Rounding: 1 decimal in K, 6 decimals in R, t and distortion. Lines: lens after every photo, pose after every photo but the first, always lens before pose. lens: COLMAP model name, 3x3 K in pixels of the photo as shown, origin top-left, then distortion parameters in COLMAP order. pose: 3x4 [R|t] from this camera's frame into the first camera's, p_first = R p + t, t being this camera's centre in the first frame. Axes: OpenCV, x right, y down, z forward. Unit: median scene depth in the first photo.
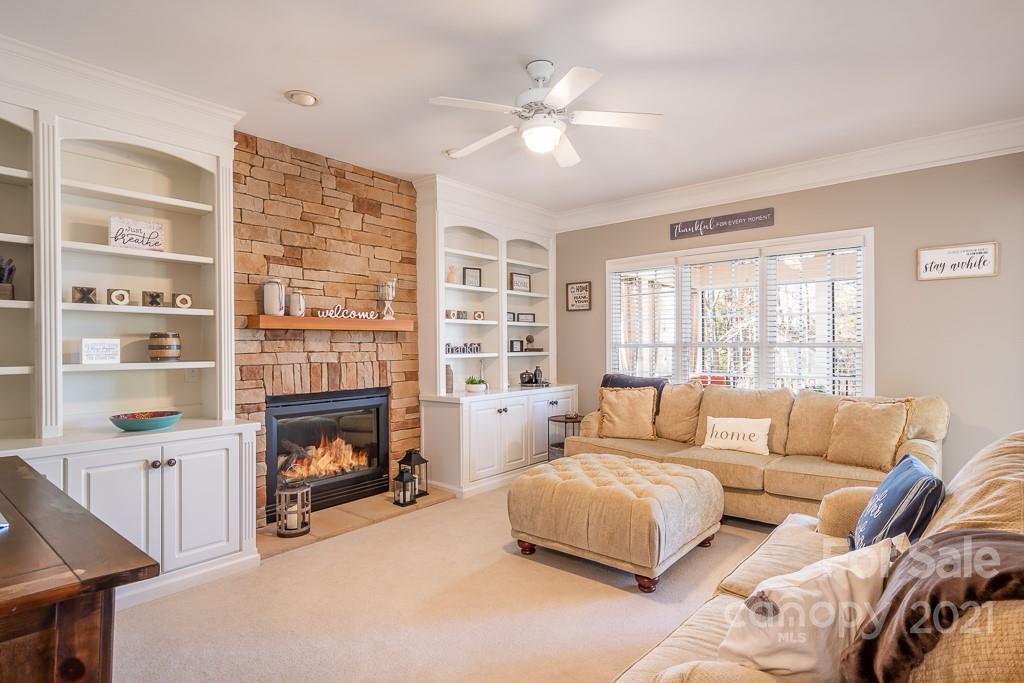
lens RADIAL K [[542.1, 0, 518.4], [0, 542.1, 340.1], [0, 0, 1]] dist [-0.000210, -0.000049]
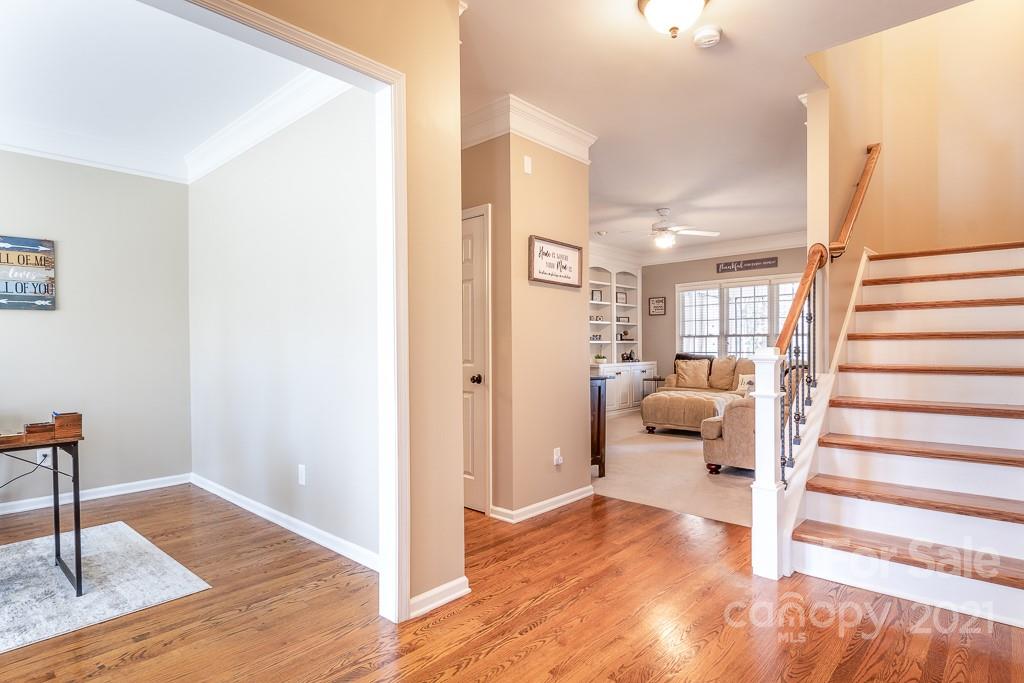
lens RADIAL K [[570.4, 0, 502.7], [0, 570.4, 343.7], [0, 0, 1]] dist [0.003115, 0.000274]
pose [[0.998411, -0.001234, -0.056342, -0.294705], [0.001254, 0.999999, 0.000320, 0.034498], [0.056342, -0.000390, 0.998411, -0.838172]]
